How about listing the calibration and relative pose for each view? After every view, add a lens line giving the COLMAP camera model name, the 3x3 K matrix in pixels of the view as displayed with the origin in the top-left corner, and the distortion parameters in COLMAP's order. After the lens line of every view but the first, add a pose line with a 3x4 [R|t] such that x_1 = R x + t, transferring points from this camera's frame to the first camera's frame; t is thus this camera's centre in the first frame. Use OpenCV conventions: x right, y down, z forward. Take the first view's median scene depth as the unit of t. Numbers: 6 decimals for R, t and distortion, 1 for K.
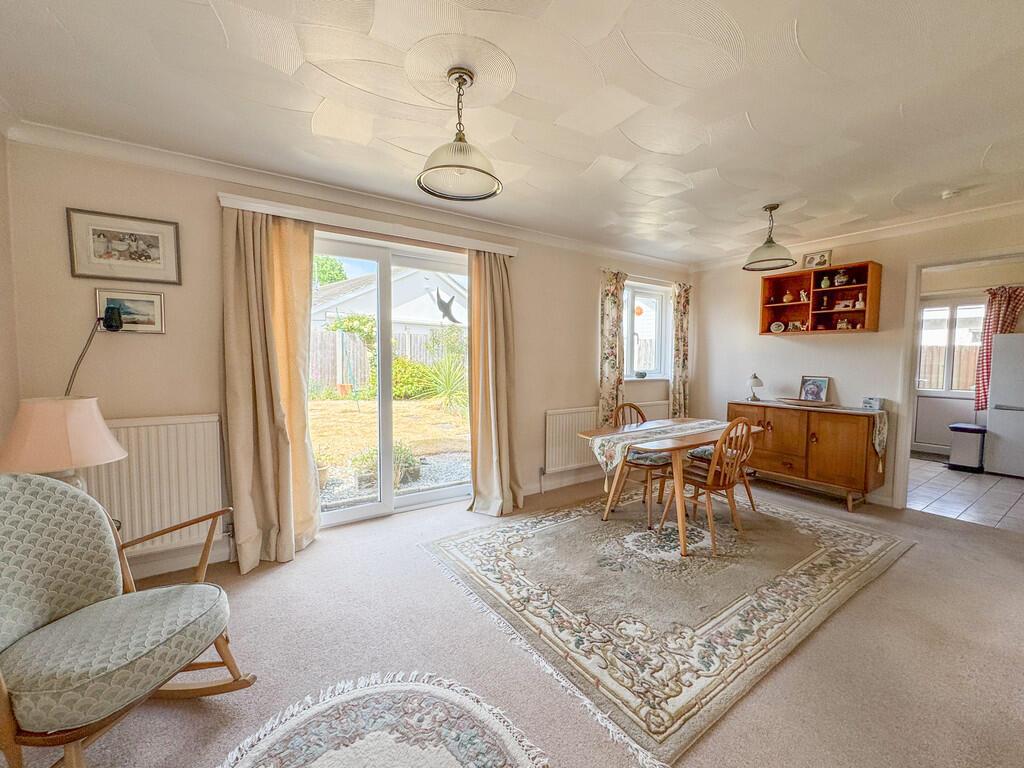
lens RADIAL K [[419.3, 0, 514.4], [0, 419.3, 384.1], [0, 0, 1]] dist [-0.002380, -0.000016]
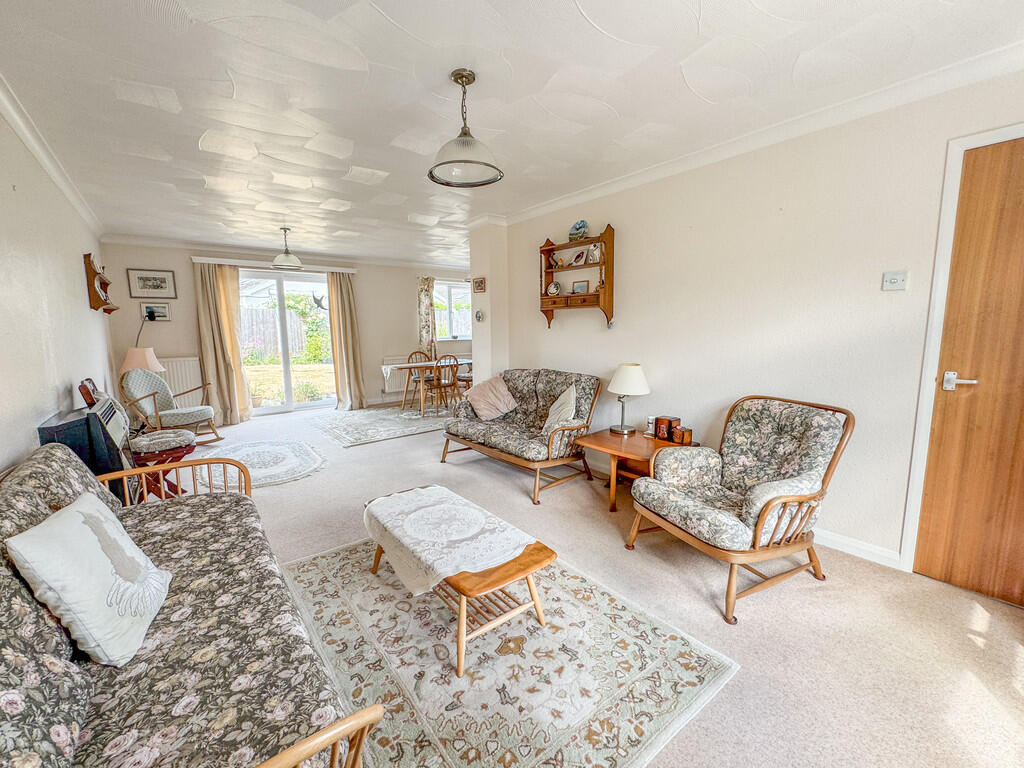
lens RADIAL K [[419.3, 0, 510.5], [0, 419.3, 384.2], [0, 0, 1]] dist [-0.002380, -0.000016]
pose [[0.996548, -0.027824, 0.078223, 0.662735], [0.022021, 0.997008, 0.074096, 0.076562], [-0.080051, -0.072118, 0.994178, -1.173055]]
